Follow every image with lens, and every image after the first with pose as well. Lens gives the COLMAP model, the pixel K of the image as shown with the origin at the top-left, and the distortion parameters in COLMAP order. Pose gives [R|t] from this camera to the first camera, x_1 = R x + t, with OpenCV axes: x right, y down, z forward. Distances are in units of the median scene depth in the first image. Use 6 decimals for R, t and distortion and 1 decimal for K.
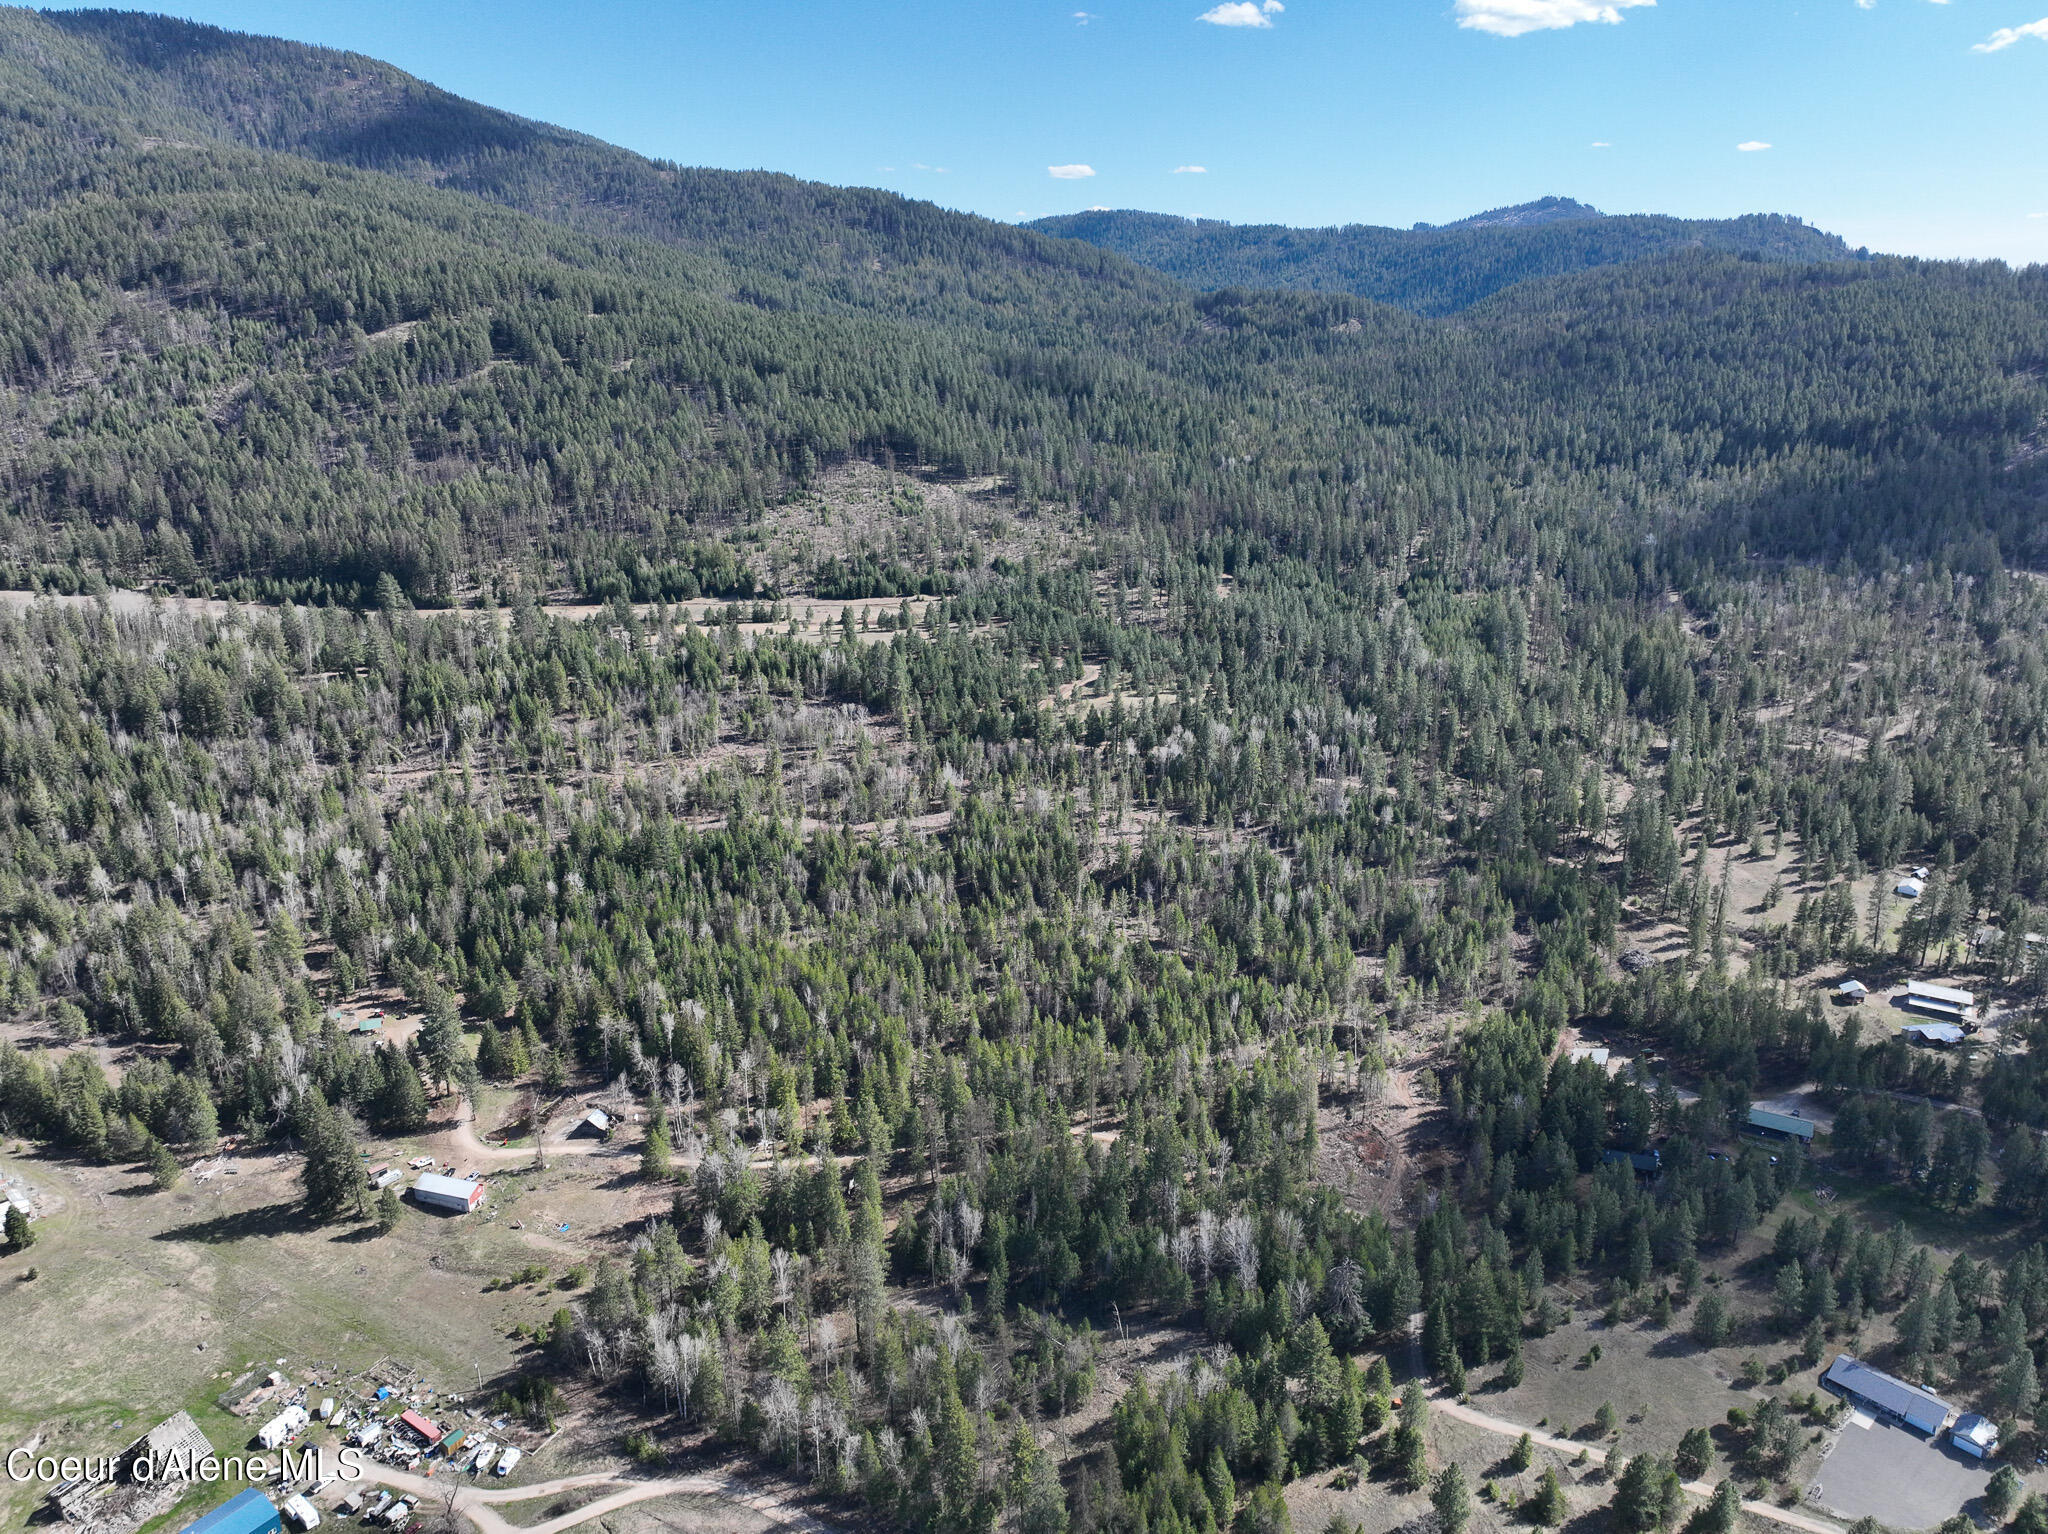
lens RADIAL K [[1441.8, 0, 1031.8], [0, 1441.8, 761.7], [0, 0, 1]] dist [-0.001206, 0.018710]
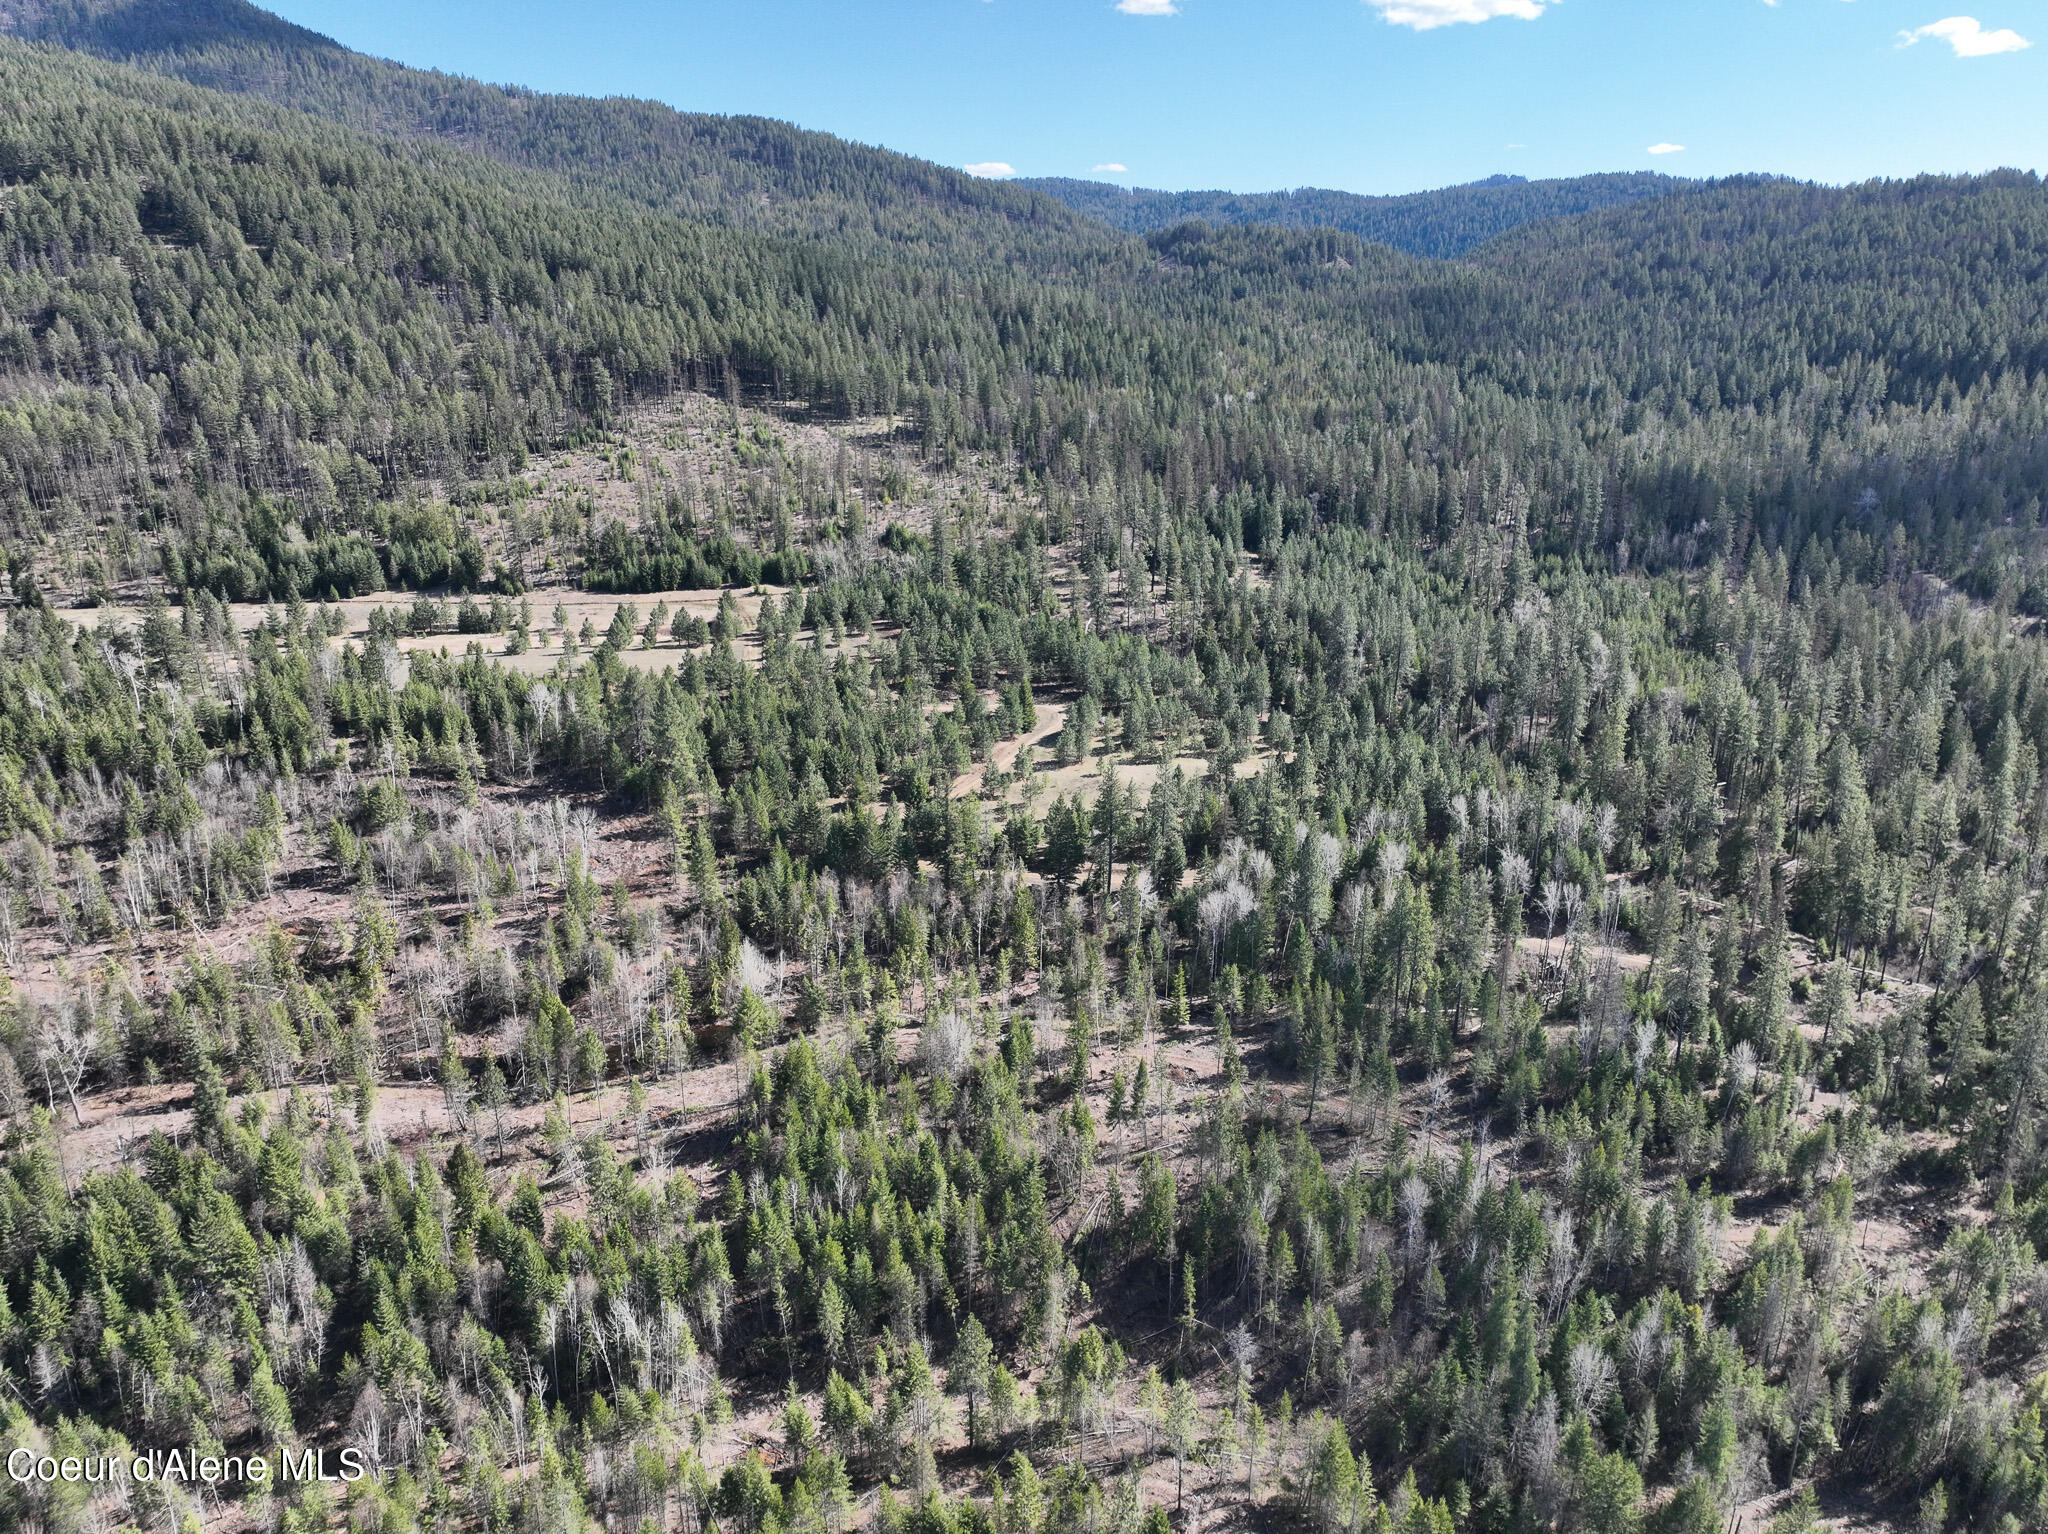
lens RADIAL K [[1441.4, 0, 1032.8], [0, 1441.4, 764.4], [0, 0, 1]] dist [-0.000386, 0.016727]
pose [[0.998764, -0.012853, 0.048018, 0.007659], [0.012883, 0.999917, -0.000312, -0.041788], [-0.048010, 0.000930, 0.998846, 0.422790]]
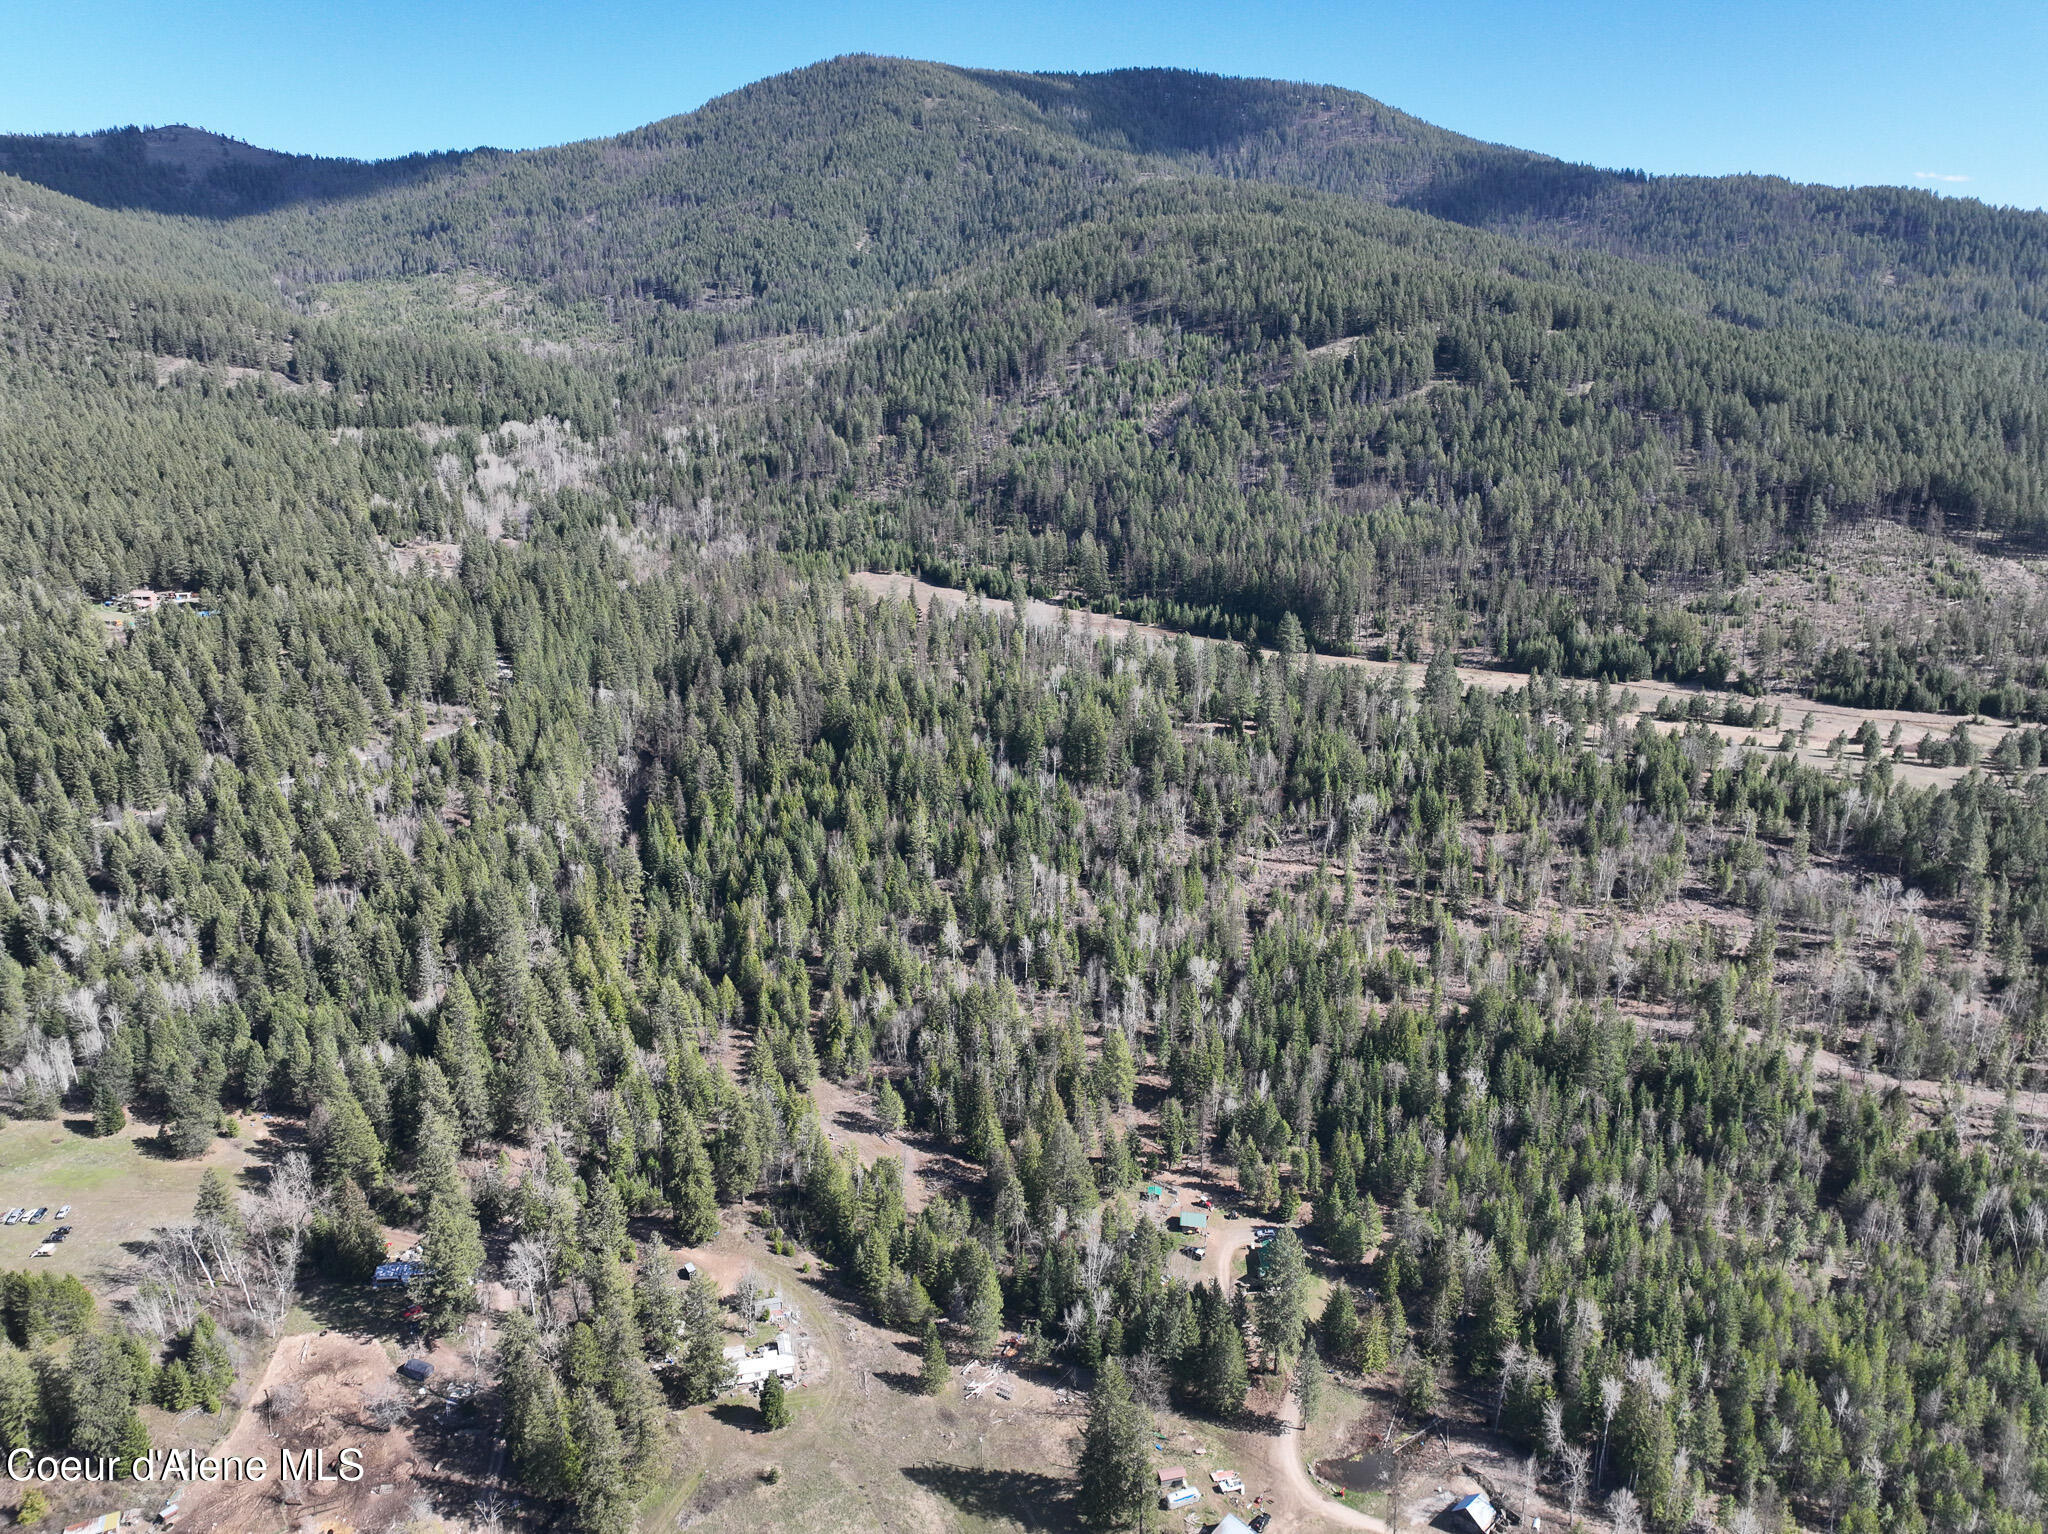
lens RADIAL K [[1441.8, 0, 1031.8], [0, 1441.8, 761.7], [0, 0, 1]] dist [-0.001206, 0.018710]
pose [[0.834144, 0.160336, -0.527727, -0.095068], [-0.170601, 0.984896, 0.029576, -0.037966], [0.524499, 0.065361, 0.848899, 0.166753]]
